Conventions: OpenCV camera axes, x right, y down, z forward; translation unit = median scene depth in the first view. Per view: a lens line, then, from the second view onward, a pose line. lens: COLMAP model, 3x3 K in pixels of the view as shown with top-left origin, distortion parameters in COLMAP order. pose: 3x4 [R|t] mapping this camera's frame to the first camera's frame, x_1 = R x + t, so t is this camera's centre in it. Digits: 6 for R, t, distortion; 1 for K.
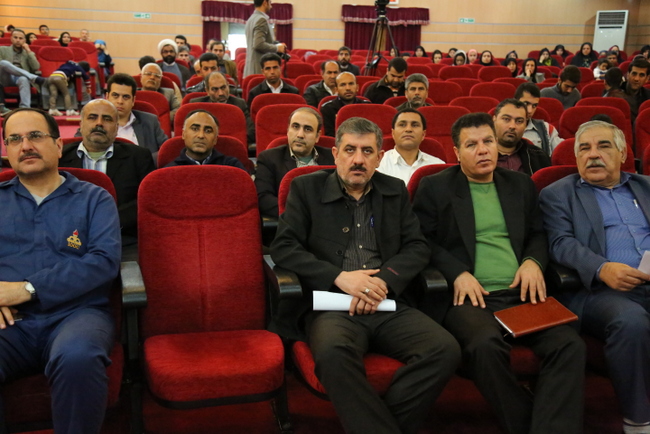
lens RADIAL K [[843.3, 0, 325.0], [0, 843.3, 217.0], [0, 0, 1]] dist [0.015413, 0.018524]
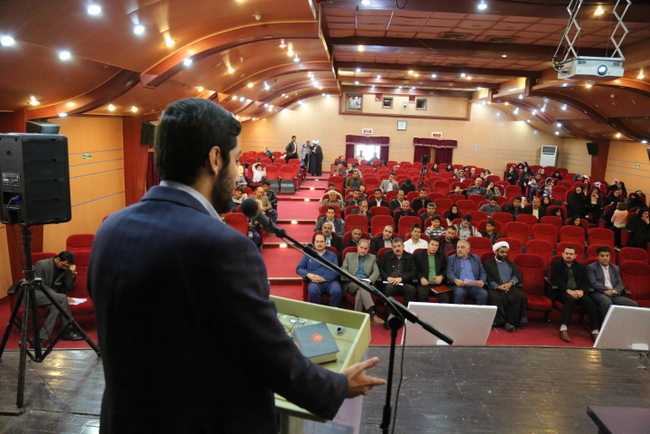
lens RADIAL K [[449.5, 0, 325.0], [0, 449.5, 217.0], [0, 0, 1]] dist [-0.002303, -0.000802]
pose [[0.984083, 0.038919, -0.173396, 0.006201], [-0.045462, 0.998390, -0.033923, -0.014855], [0.171797, 0.041266, 0.984268, -0.139151]]
